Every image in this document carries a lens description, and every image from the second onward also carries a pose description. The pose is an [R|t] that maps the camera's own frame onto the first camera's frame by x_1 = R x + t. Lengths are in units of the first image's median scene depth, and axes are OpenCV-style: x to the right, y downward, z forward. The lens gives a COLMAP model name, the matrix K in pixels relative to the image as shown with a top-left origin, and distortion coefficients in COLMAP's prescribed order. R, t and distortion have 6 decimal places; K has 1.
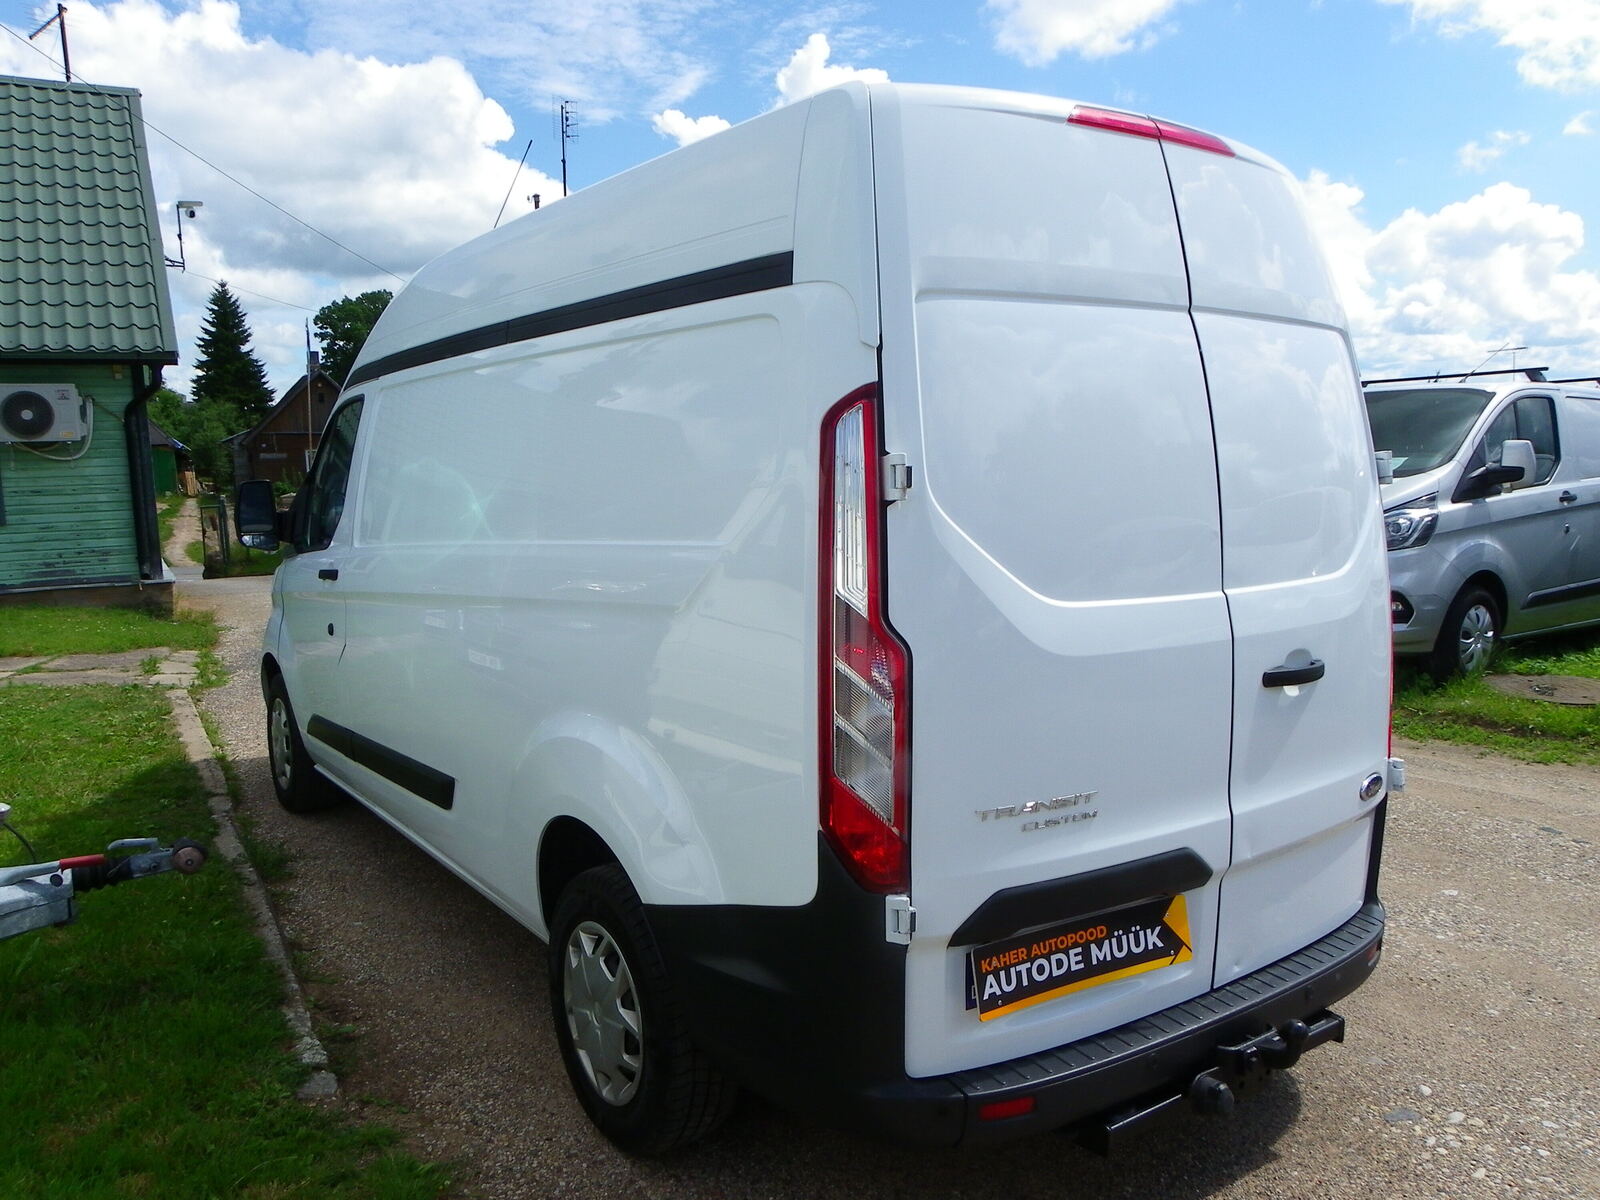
lens RADIAL K [[1246.7, 0, 800.0], [0, 1246.7, 600.0], [0, 0, 1]] dist [-0.014192, 0.002177]
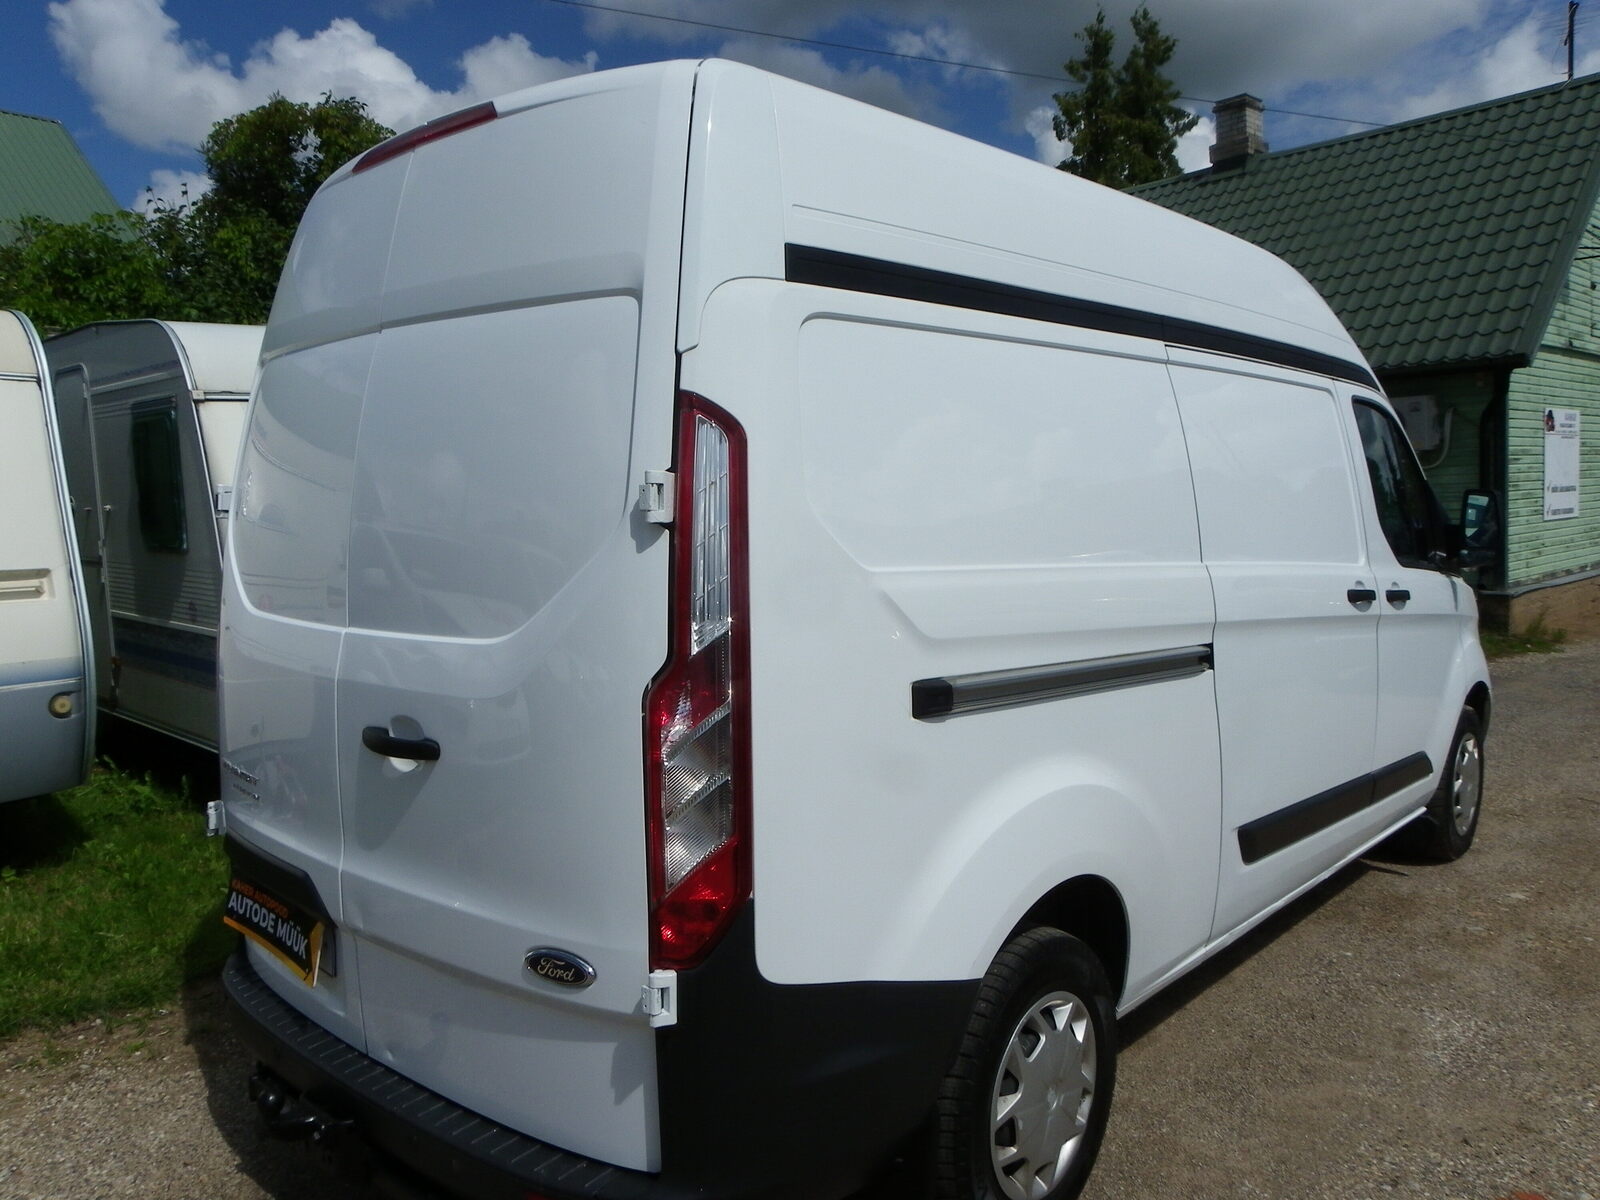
lens RADIAL K [[1244.5, 0, 794.1], [0, 1244.5, 591.9], [0, 0, 1]] dist [-0.042733, 0.051404]
pose [[0.199800, 0.085942, -0.976060, 1.340859], [-0.092745, 0.993332, 0.068478, -0.132815], [0.975437, 0.076843, 0.206439, 1.147913]]
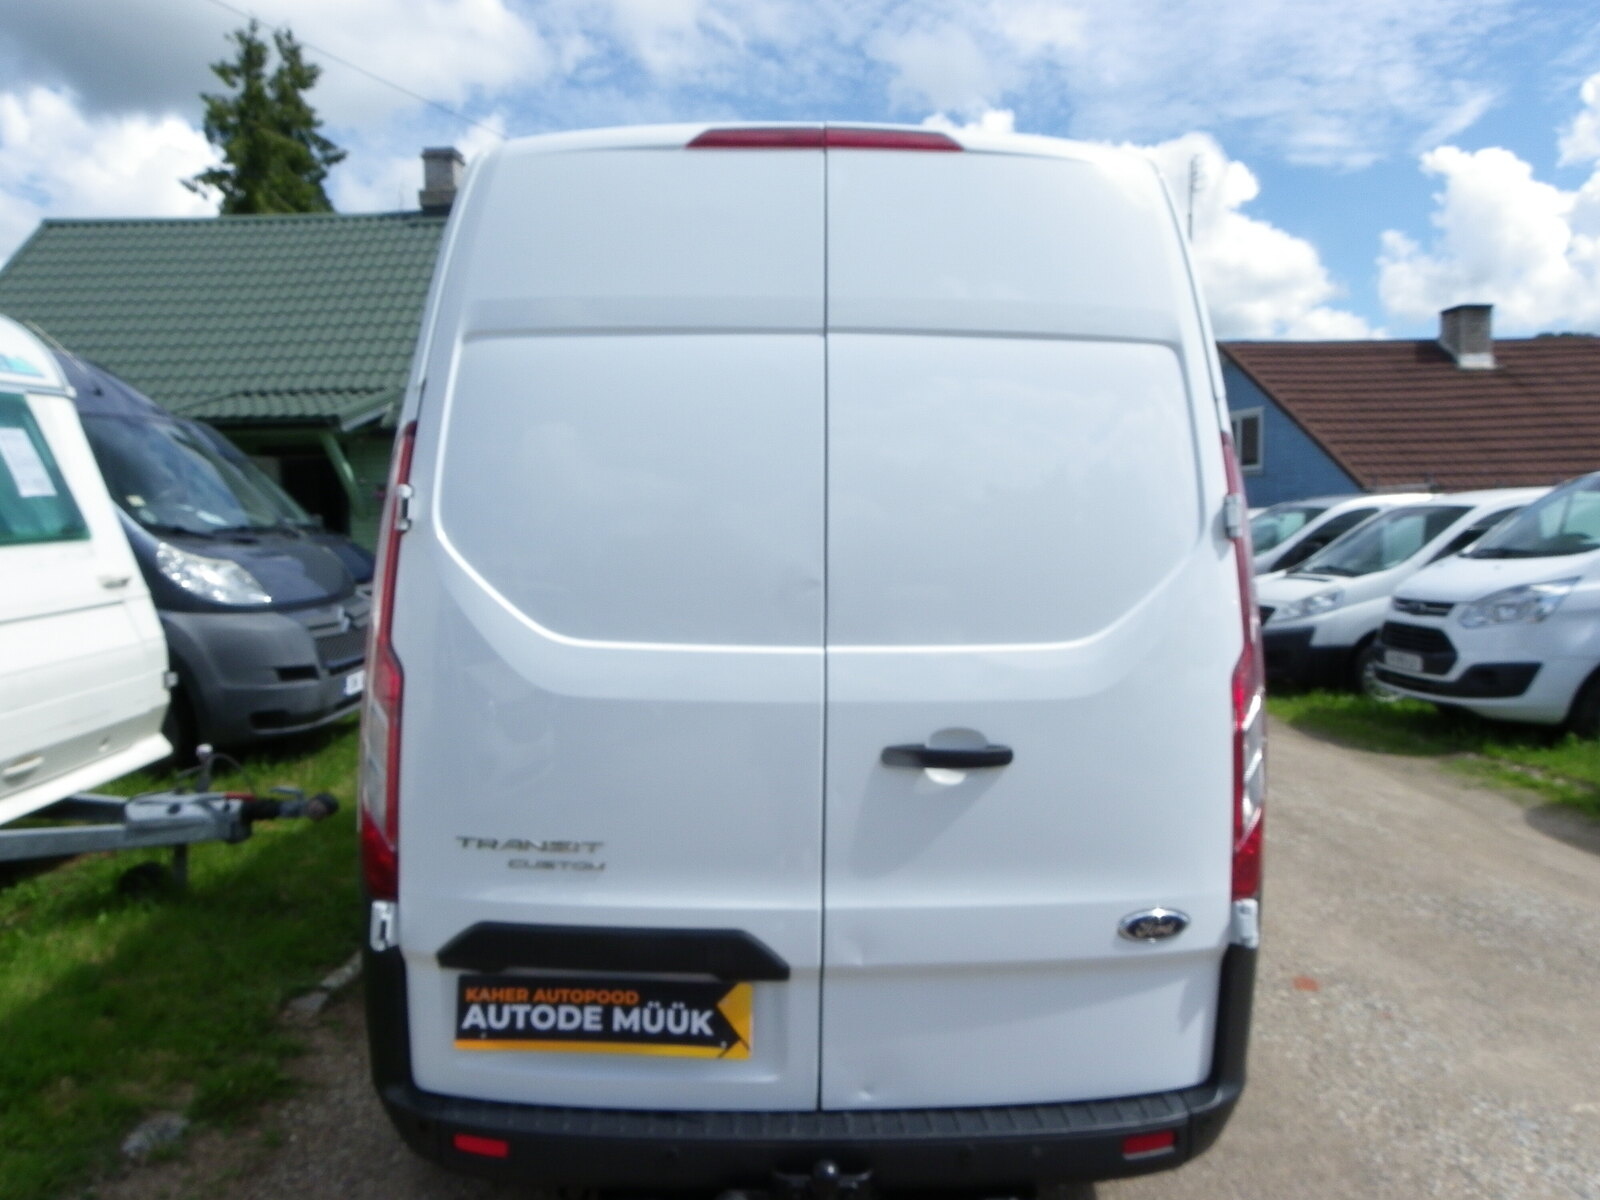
lens RADIAL K [[1244.5, 0, 794.1], [0, 1244.5, 591.9], [0, 0, 1]] dist [-0.042733, 0.051404]
pose [[0.830469, 0.048258, -0.554970, 0.816461], [-0.078533, 0.996433, -0.030872, -0.017373], [0.551501, 0.069221, 0.831297, 0.264081]]
